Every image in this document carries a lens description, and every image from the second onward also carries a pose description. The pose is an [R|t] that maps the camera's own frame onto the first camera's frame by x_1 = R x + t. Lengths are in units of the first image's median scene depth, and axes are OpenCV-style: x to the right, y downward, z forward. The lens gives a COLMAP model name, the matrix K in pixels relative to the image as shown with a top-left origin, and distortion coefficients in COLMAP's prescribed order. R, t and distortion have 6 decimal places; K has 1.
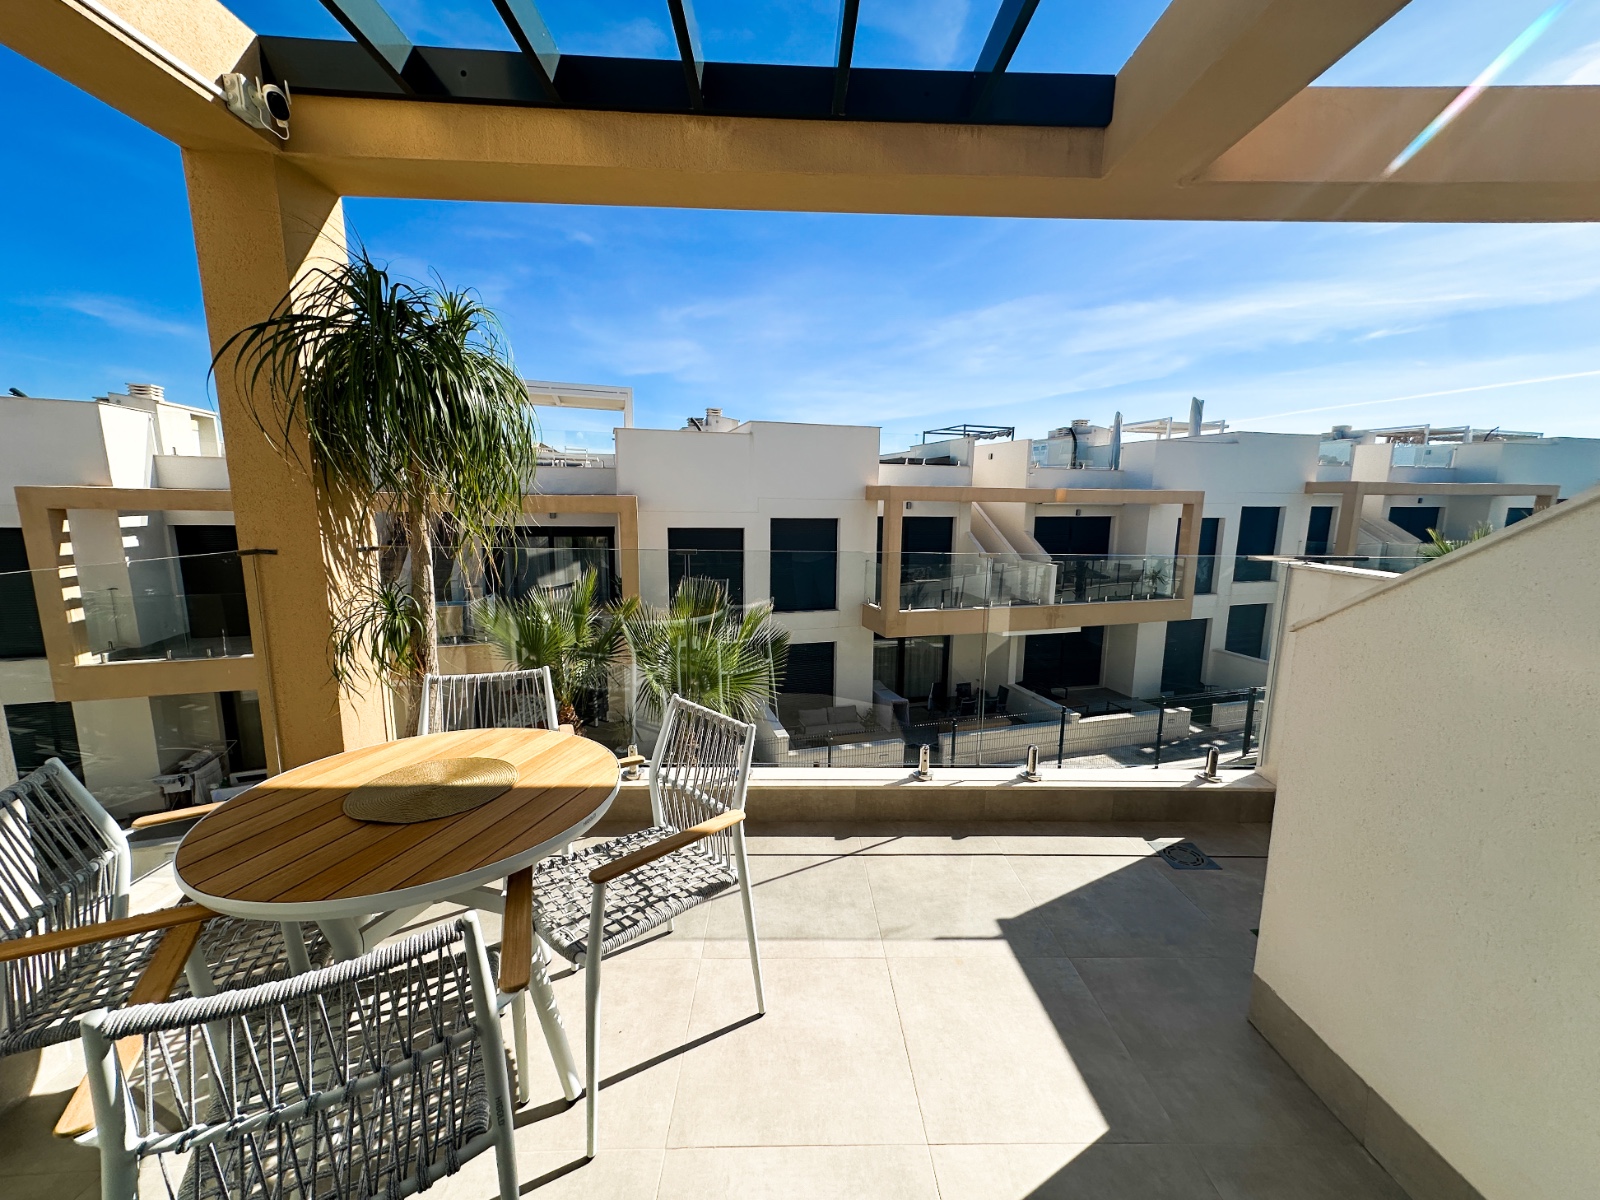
lens RADIAL K [[619.8, 0, 803.9], [0, 619.8, 598.0], [0, 0, 1]] dist [0.016465, 0.000116]
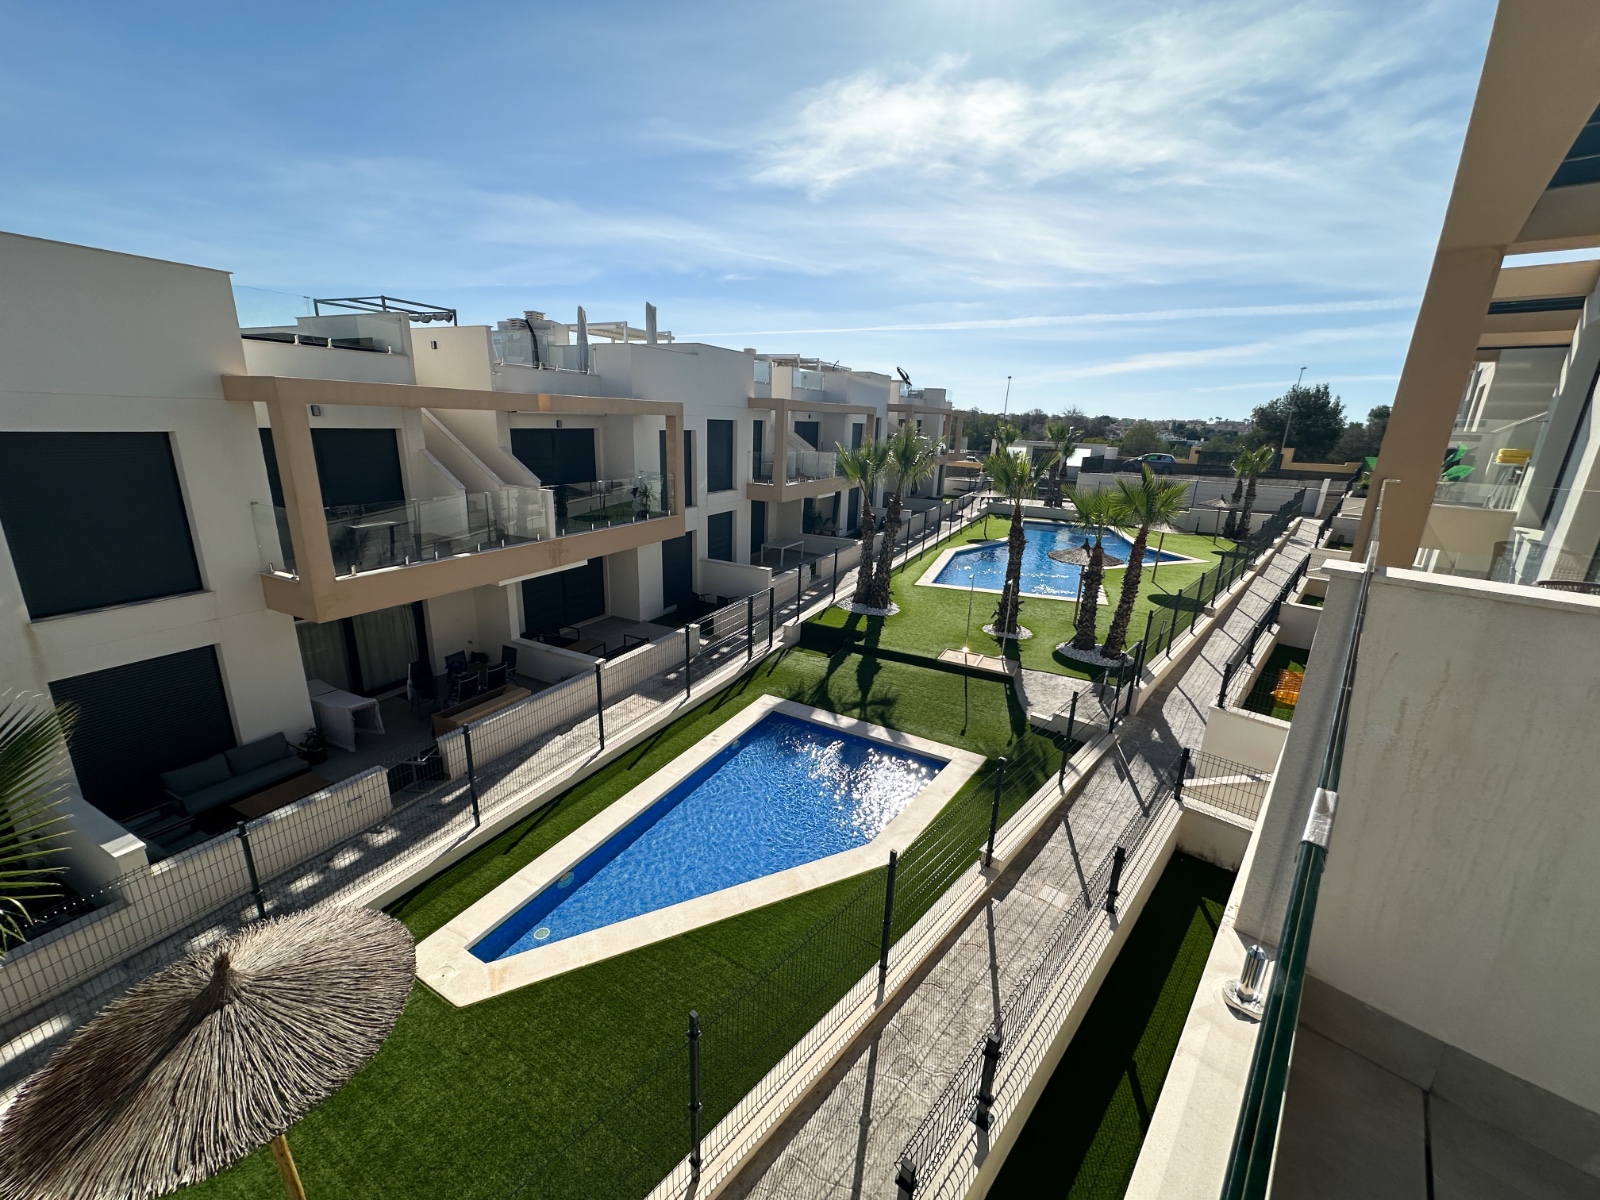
lens RADIAL K [[636.5, 0, 797.0], [0, 636.5, 595.3], [0, 0, 1]] dist [0.000532, -0.000070]
pose [[0.690068, -0.182430, 0.700375, 0.014352], [0.089459, 0.981790, 0.167589, -0.026069], [-0.718195, -0.052993, 0.693822, 0.164581]]
